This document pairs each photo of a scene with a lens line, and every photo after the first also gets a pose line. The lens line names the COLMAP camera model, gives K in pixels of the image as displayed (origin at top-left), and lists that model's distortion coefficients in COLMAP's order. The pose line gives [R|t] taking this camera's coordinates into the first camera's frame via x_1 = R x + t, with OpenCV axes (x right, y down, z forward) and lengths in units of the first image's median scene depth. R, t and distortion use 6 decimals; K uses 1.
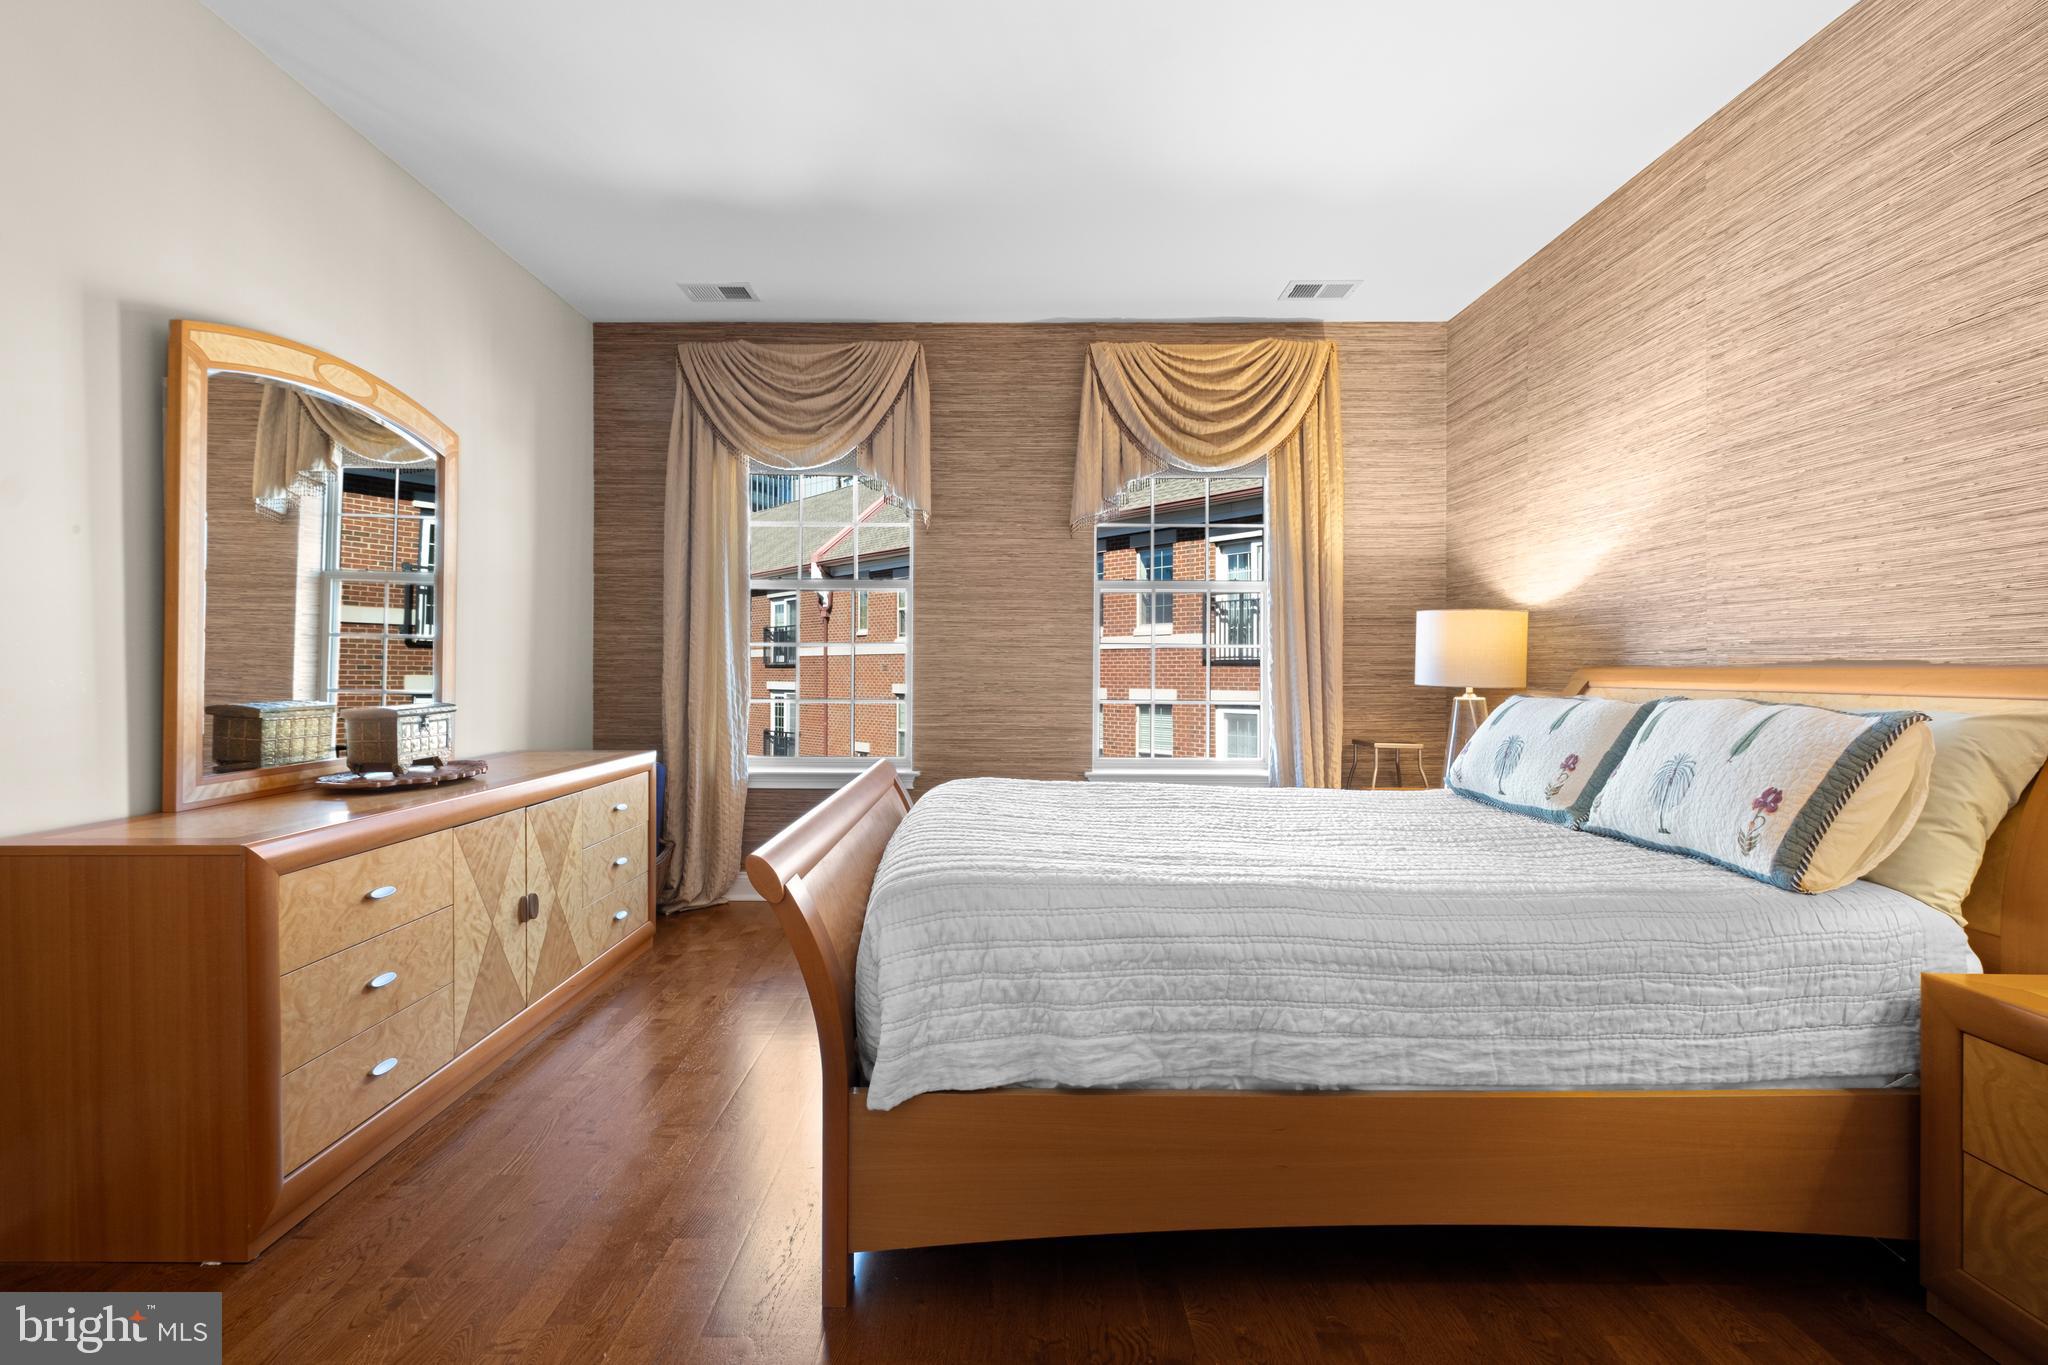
lens RADIAL K [[921.3, 0, 995.1], [0, 921.3, 669.9], [0, 0, 1]] dist [0.010100, -0.008429]
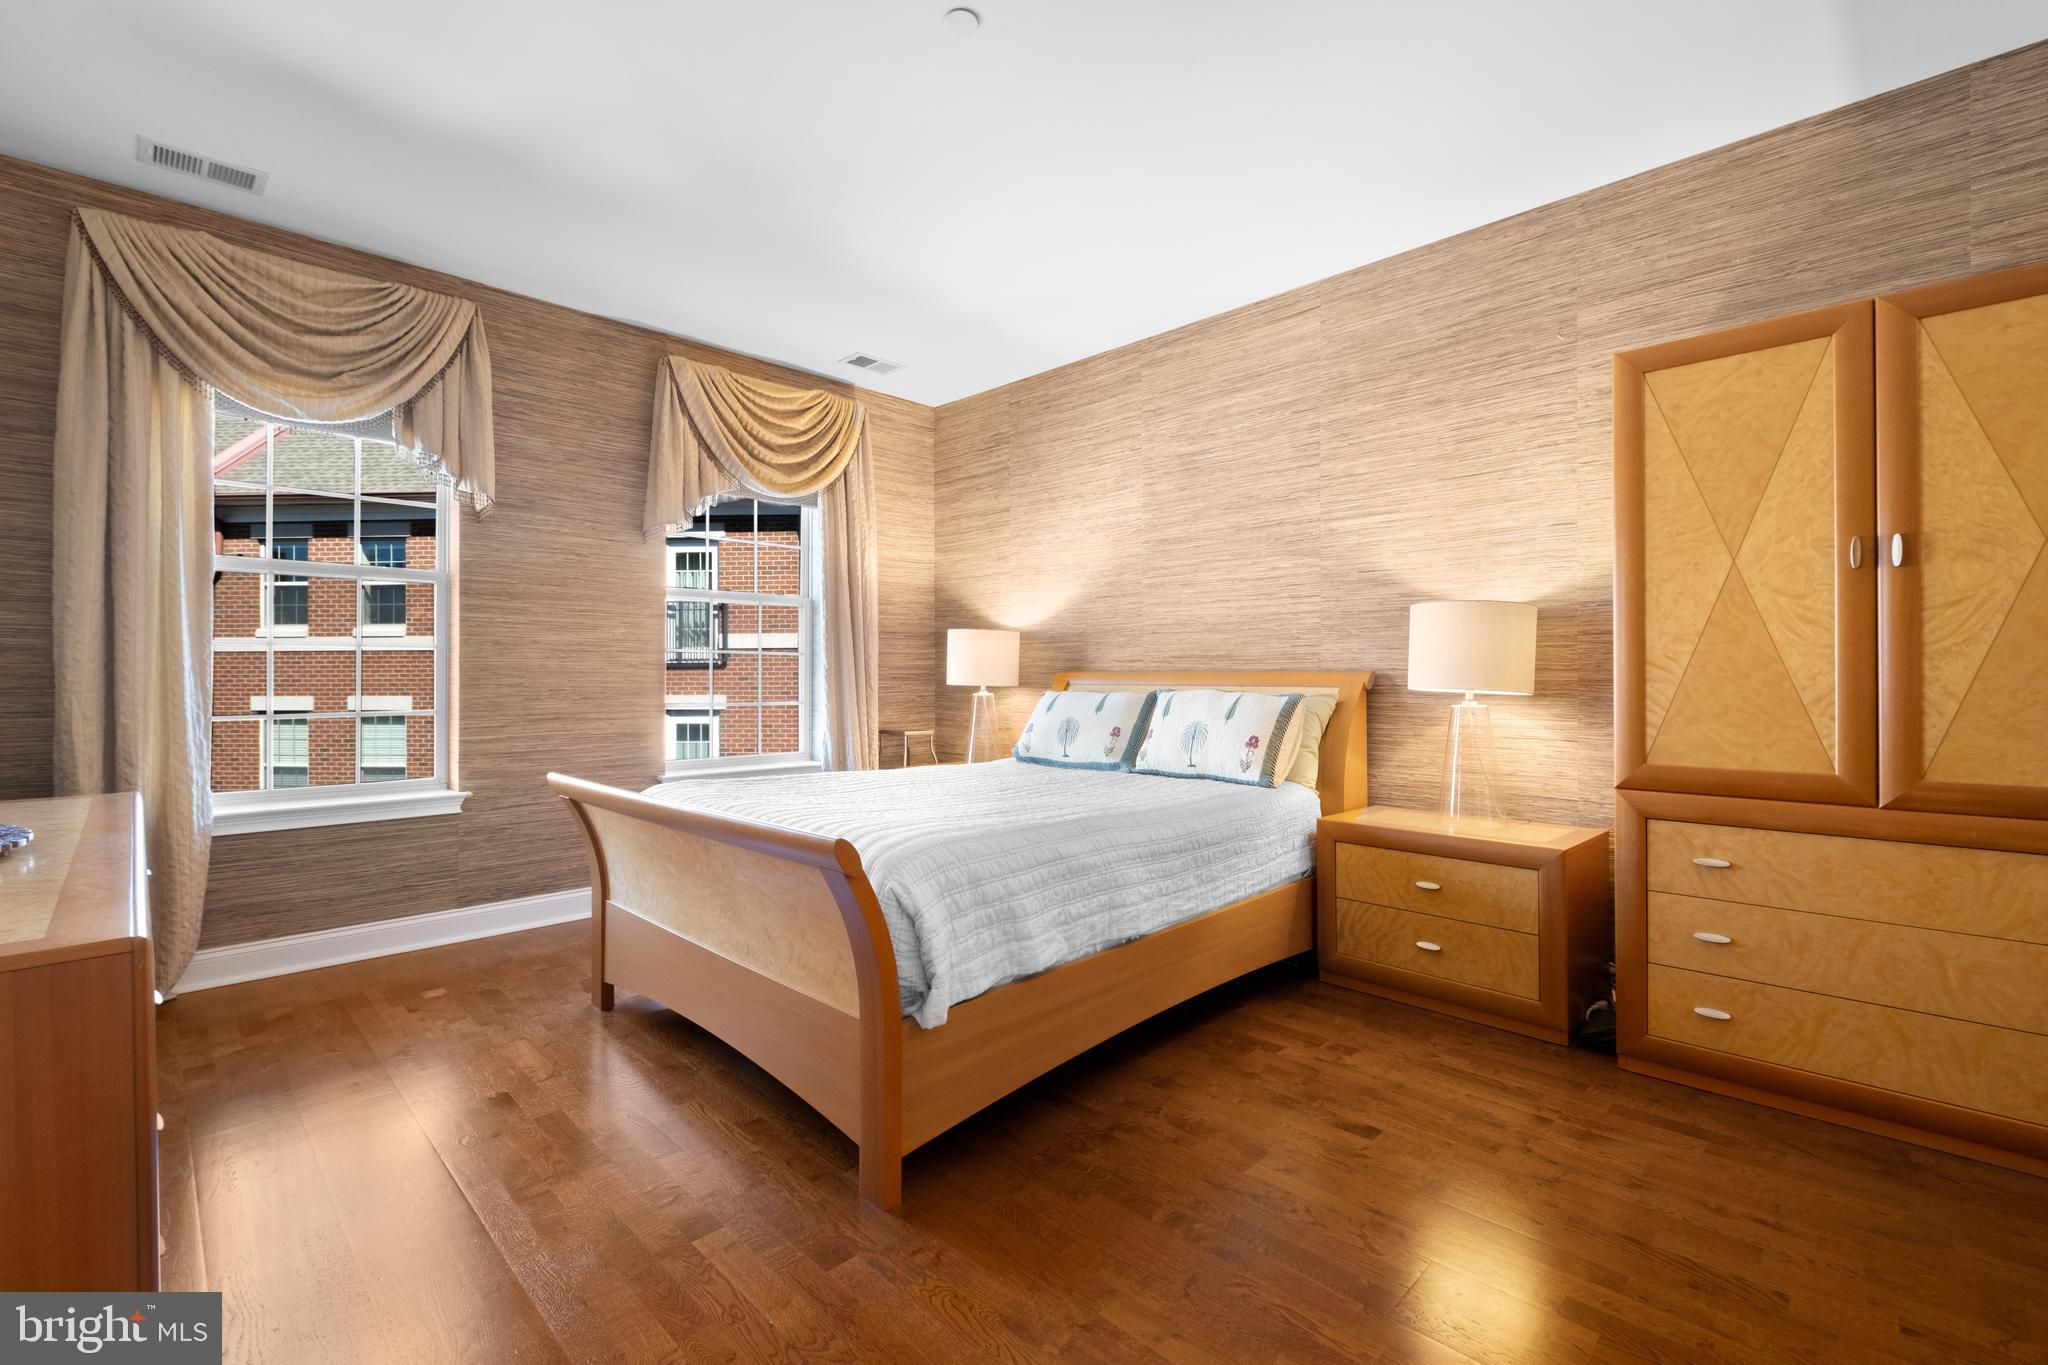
lens RADIAL K [[892.3, 0, 1037.4], [0, 892.3, 672.9], [0, 0, 1]] dist [0.002333, -0.004604]
pose [[0.690250, -0.003278, 0.723563, -0.478438], [0.003560, 0.999993, 0.001133, -0.002630], [-0.723562, 0.001794, 0.690257, 0.033637]]
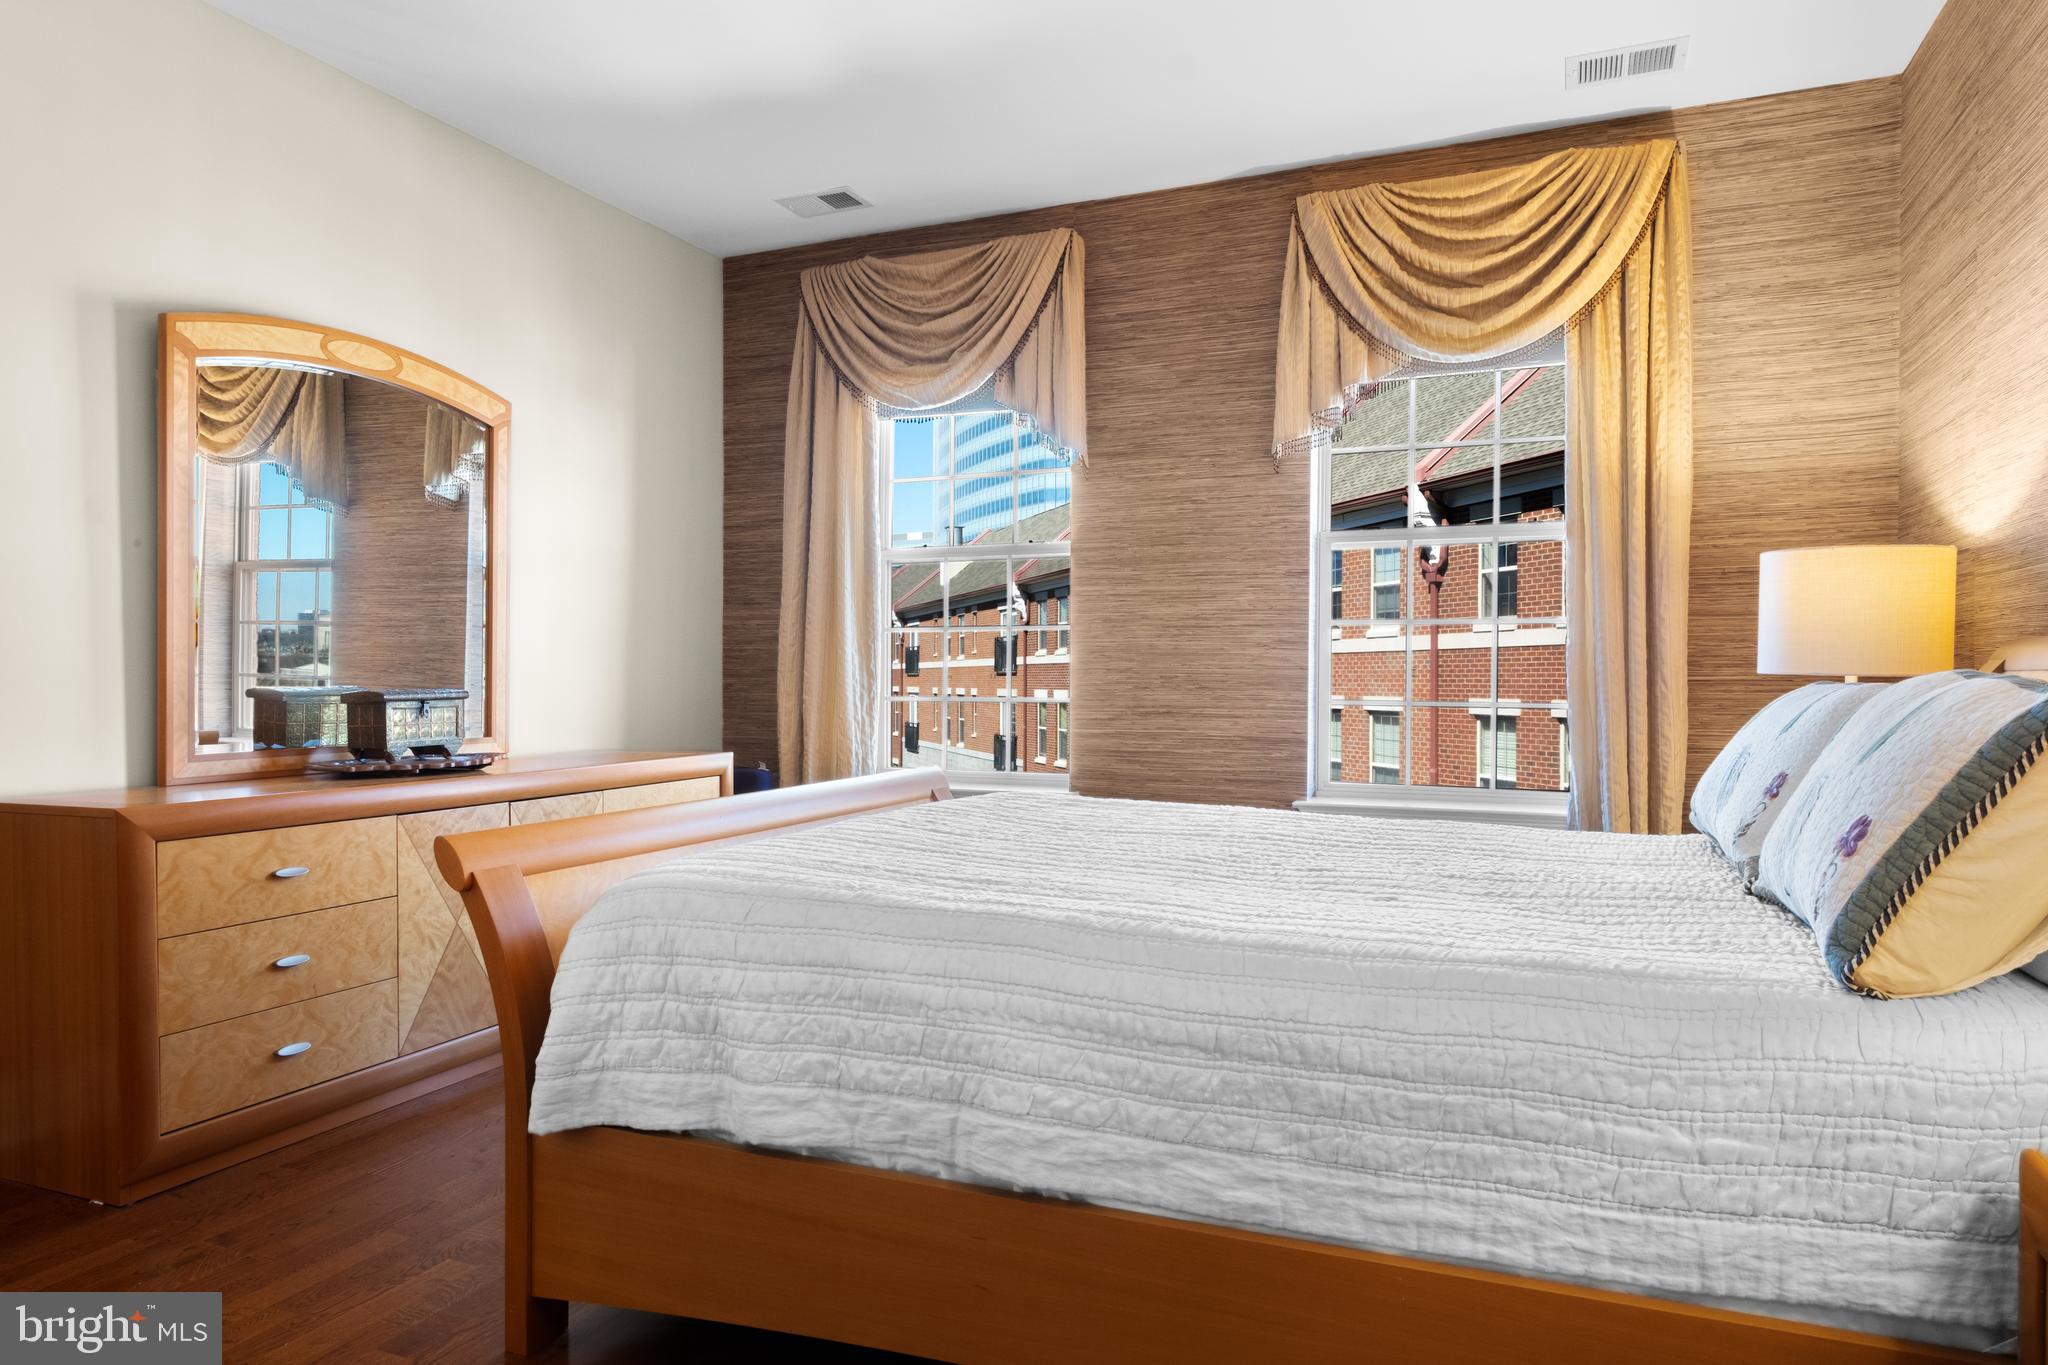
lens RADIAL K [[1245.0, 0, 1024.0], [0, 1245.0, 682.5], [0, 0, 1]] dist [0.004306, -0.001377]
pose [[0.925867, 0.000241, -0.377850, 0.393028], [0.000780, 0.999996, 0.002550, 0.024952], [0.377849, -0.002655, 0.925863, 0.044703]]
